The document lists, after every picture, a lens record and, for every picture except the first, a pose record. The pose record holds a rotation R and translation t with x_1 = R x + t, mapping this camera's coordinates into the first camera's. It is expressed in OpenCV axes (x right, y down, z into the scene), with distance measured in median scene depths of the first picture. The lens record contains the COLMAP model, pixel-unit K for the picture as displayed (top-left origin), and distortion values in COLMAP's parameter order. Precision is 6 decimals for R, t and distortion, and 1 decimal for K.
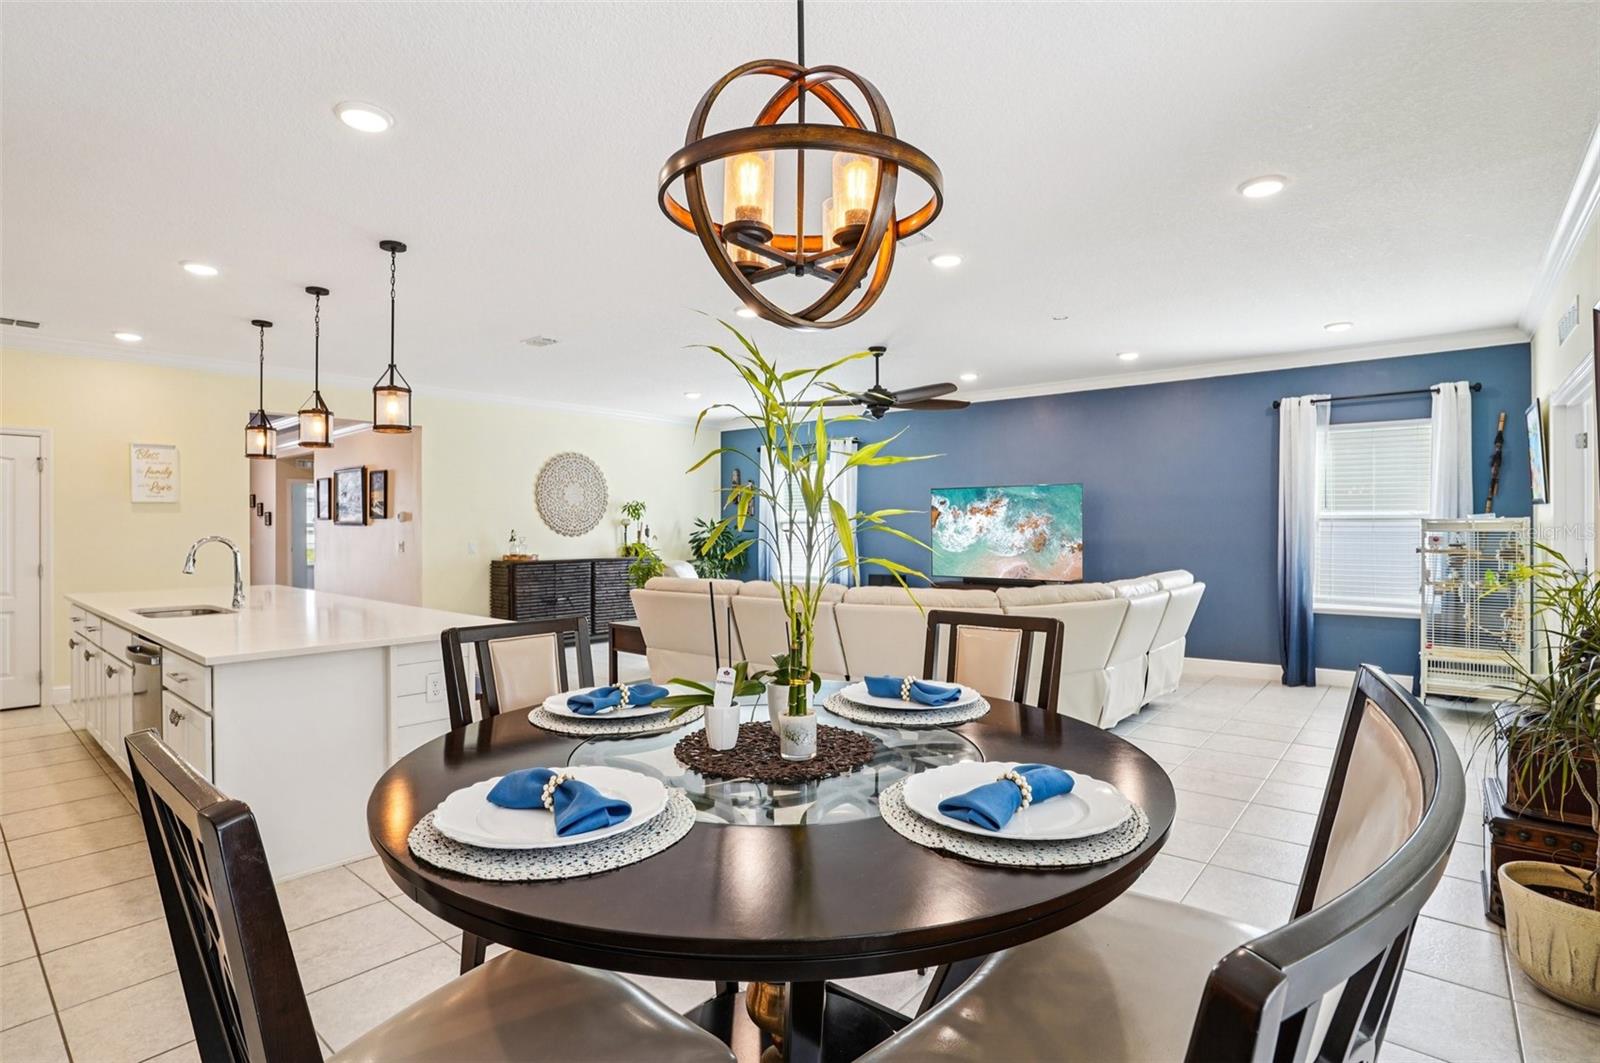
lens RADIAL K [[777.0, 0, 794.8], [0, 777.0, 531.2], [0, 0, 1]] dist [-0.088690, 0.040432]
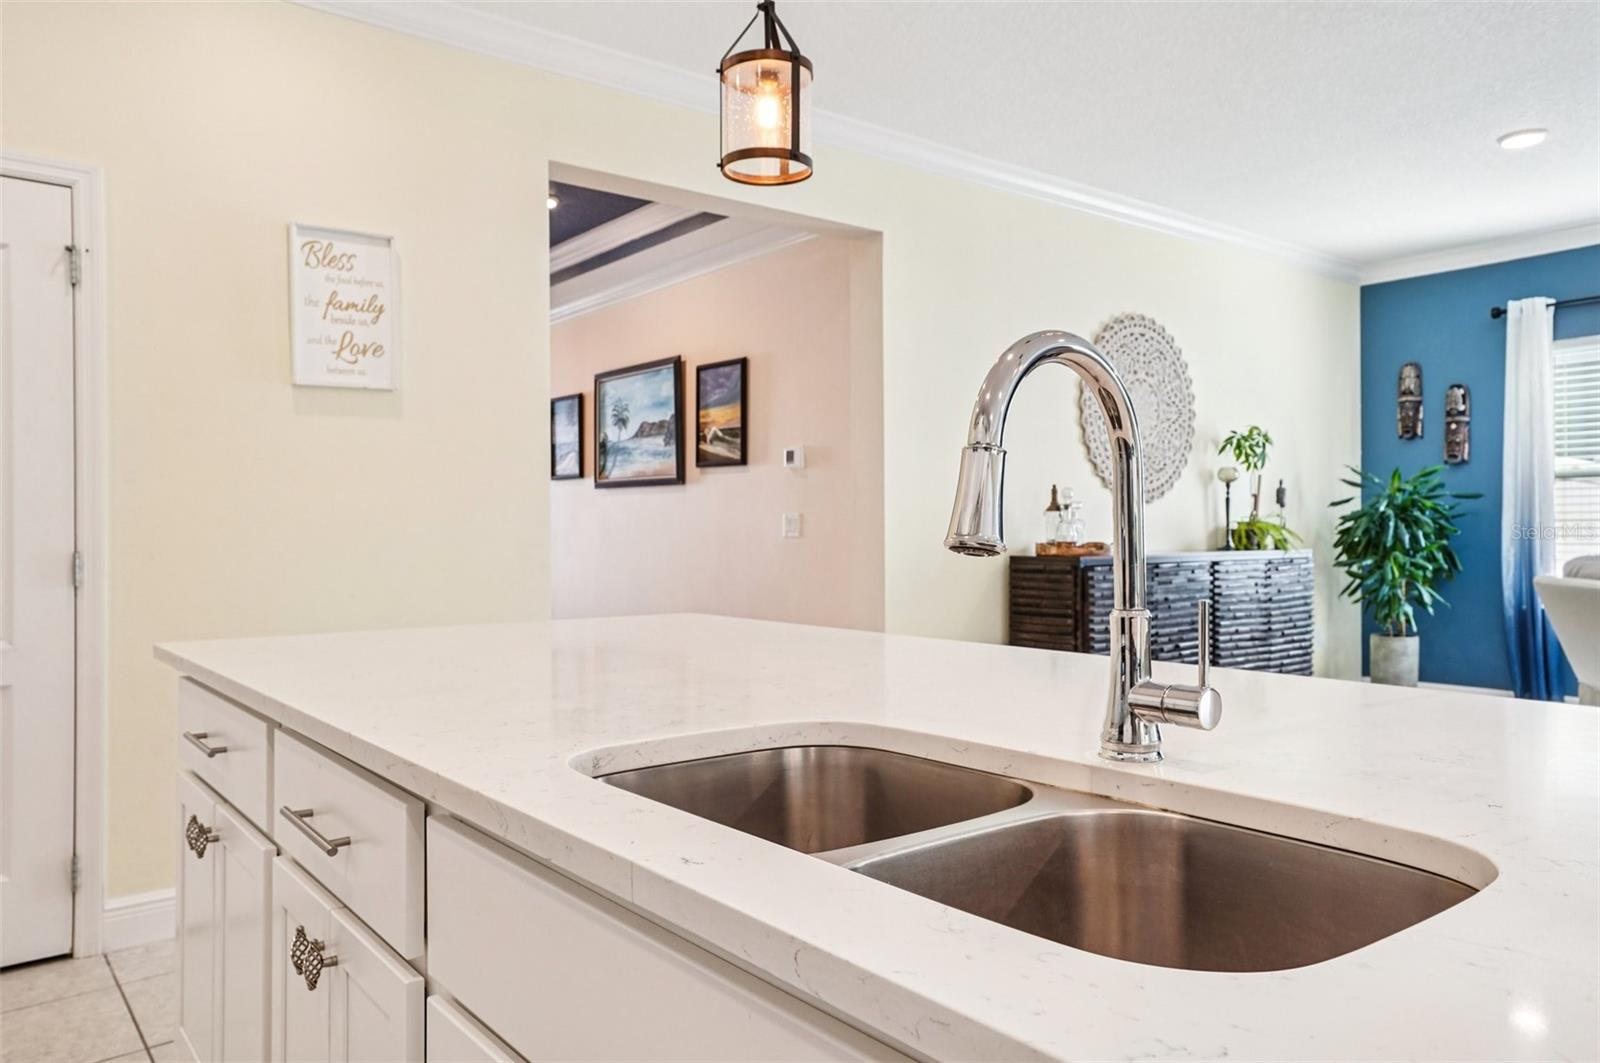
lens RADIAL K [[1106.6, 0, 800.0], [0, 1106.6, 531.5], [0, 0, 1]] dist [0.007468, 0.005179]
pose [[0.979977, -0.002066, -0.199100, -0.372935], [0.002100, 0.999998, -0.000040, 0.023498], [0.199099, -0.000378, 0.979979, 0.354607]]
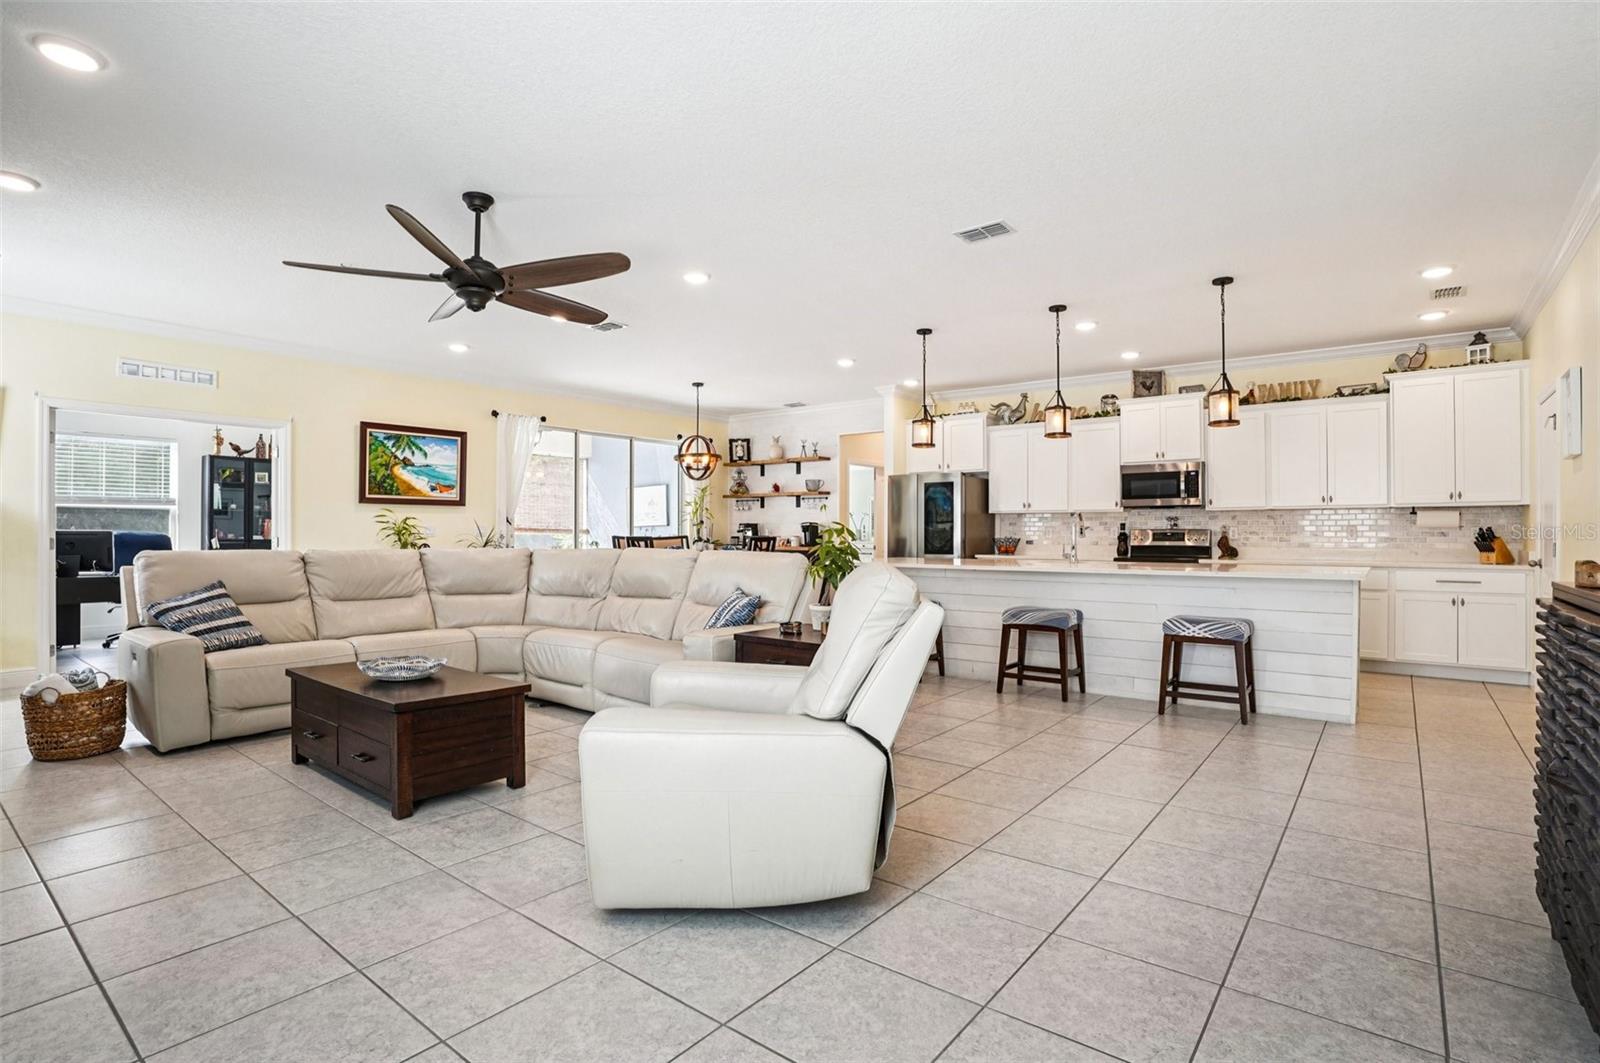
lens RADIAL K [[777.0, 0, 794.8], [0, 777.0, 531.2], [0, 0, 1]] dist [-0.088690, 0.040432]
pose [[-0.999155, -0.000405, -0.041096, -0.082120], [-0.000450, 0.999999, 0.001097, 0.019817], [0.041095, 0.001115, -0.999155, 1.150214]]
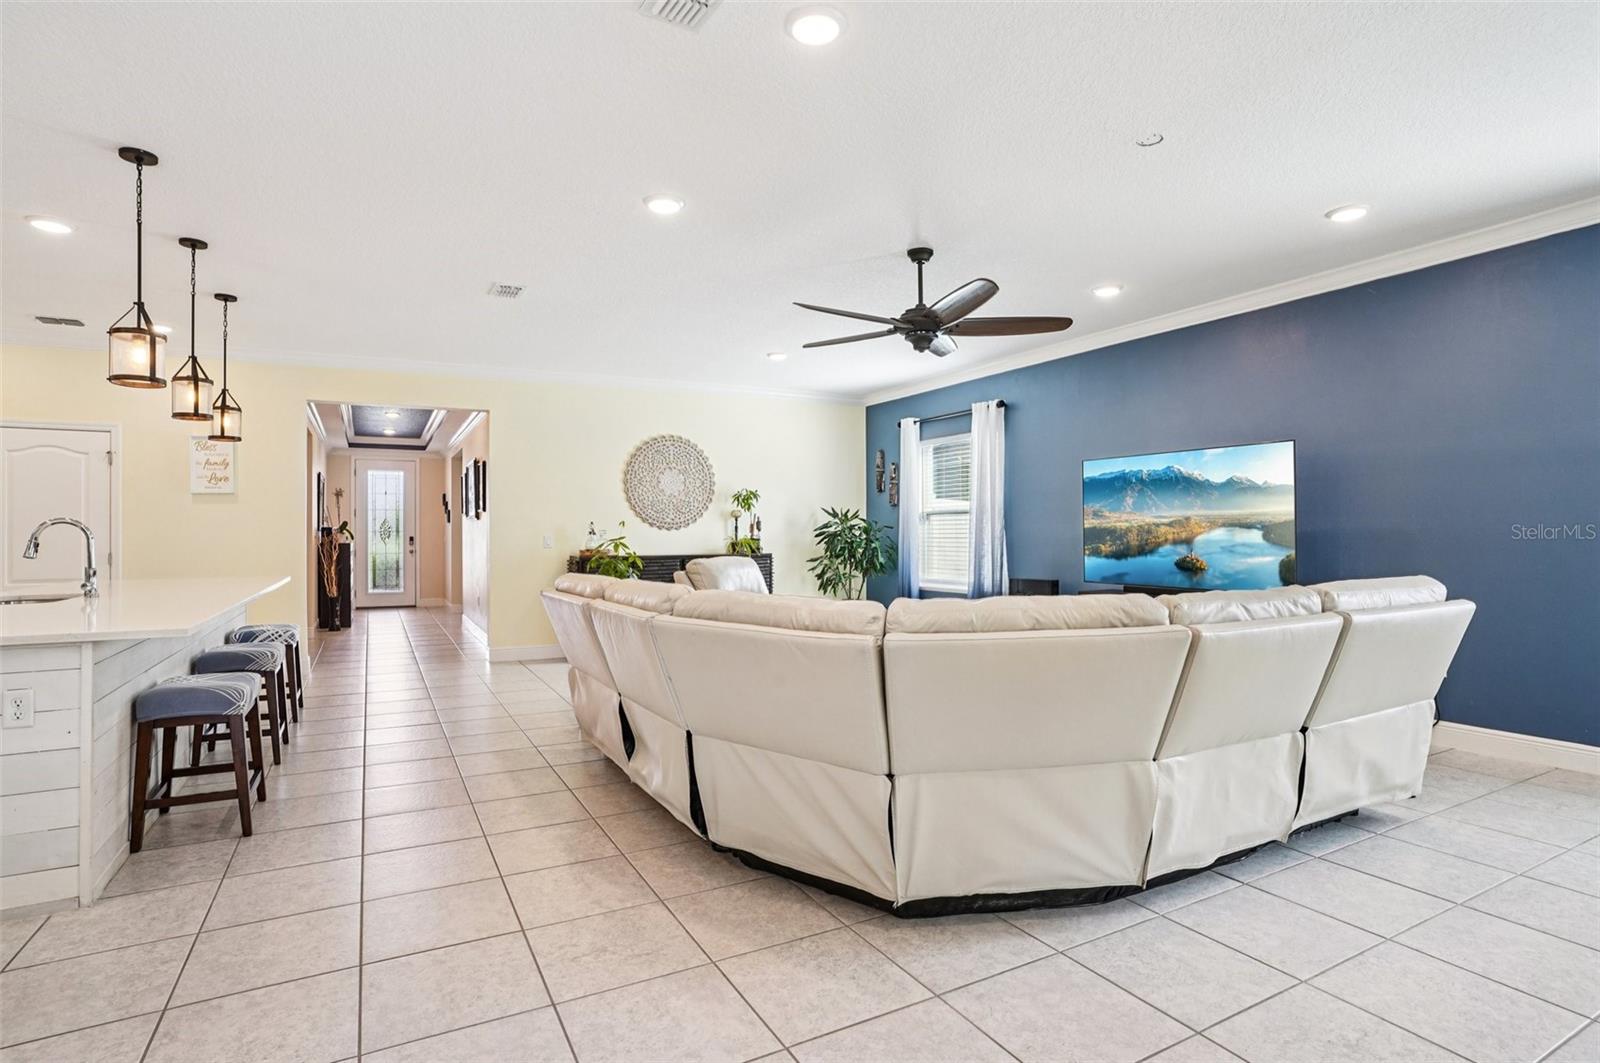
lens RADIAL K [[805.6, 0, 800.0], [0, 805.6, 531.5], [0, 0, 1]] dist [-0.092864, 0.048723]
pose [[0.934334, -0.002931, -0.356387, 0.186959], [0.001303, 0.999988, -0.004806, 0.013677], [0.356397, 0.004026, 0.934326, 0.208456]]
